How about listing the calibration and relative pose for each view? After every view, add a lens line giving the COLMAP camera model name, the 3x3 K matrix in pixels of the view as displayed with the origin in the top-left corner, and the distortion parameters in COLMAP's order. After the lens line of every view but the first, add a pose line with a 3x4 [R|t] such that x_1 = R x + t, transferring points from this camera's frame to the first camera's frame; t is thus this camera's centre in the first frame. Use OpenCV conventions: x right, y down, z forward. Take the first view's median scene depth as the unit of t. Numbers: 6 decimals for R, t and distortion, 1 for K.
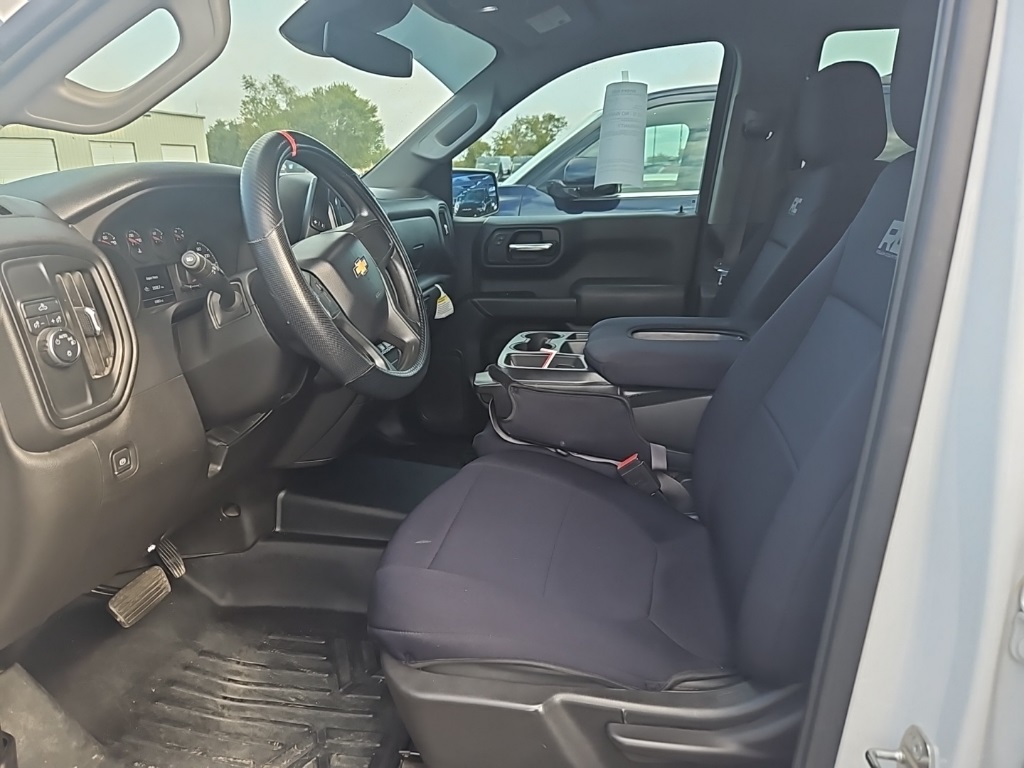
lens RADIAL K [[667.5, 0, 532.9], [0, 667.5, 384.8], [0, 0, 1]] dist [0.076825, -0.060949]
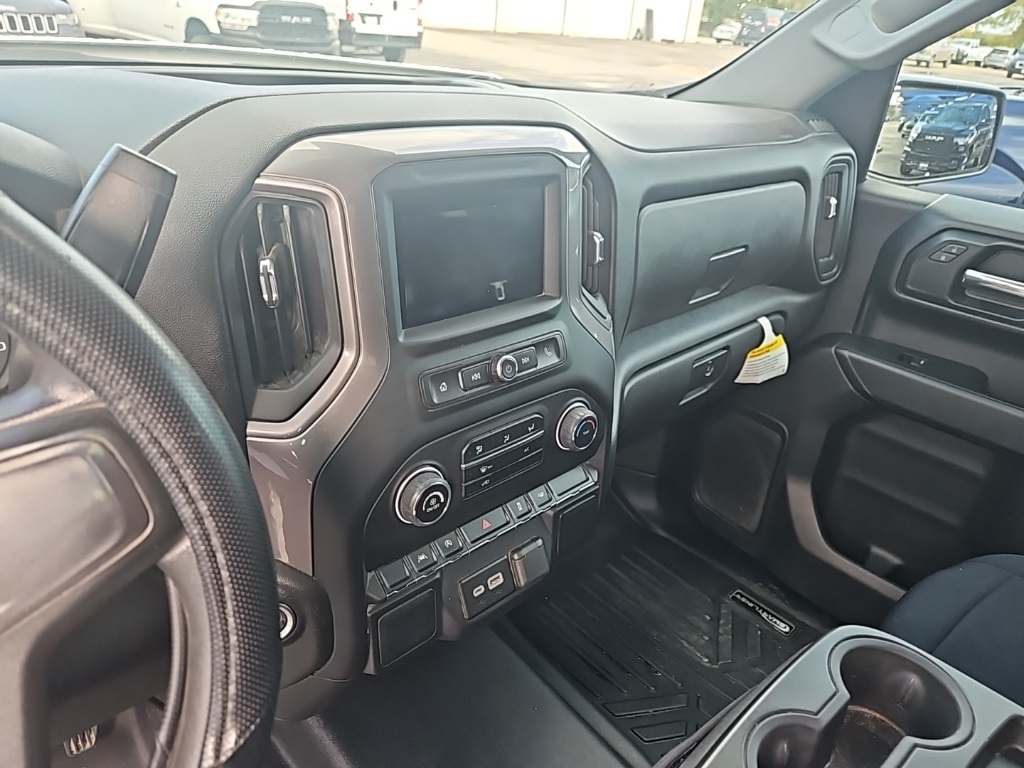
lens RADIAL K [[677.2, 0, 515.4], [0, 677.2, 368.0], [0, 0, 1]] dist [0.051492, -0.038344]
pose [[0.781077, 0.338461, -0.524750, -0.006366], [-0.248314, 0.939414, 0.236308, -0.180805], [0.572939, -0.054272, 0.817799, 0.445504]]
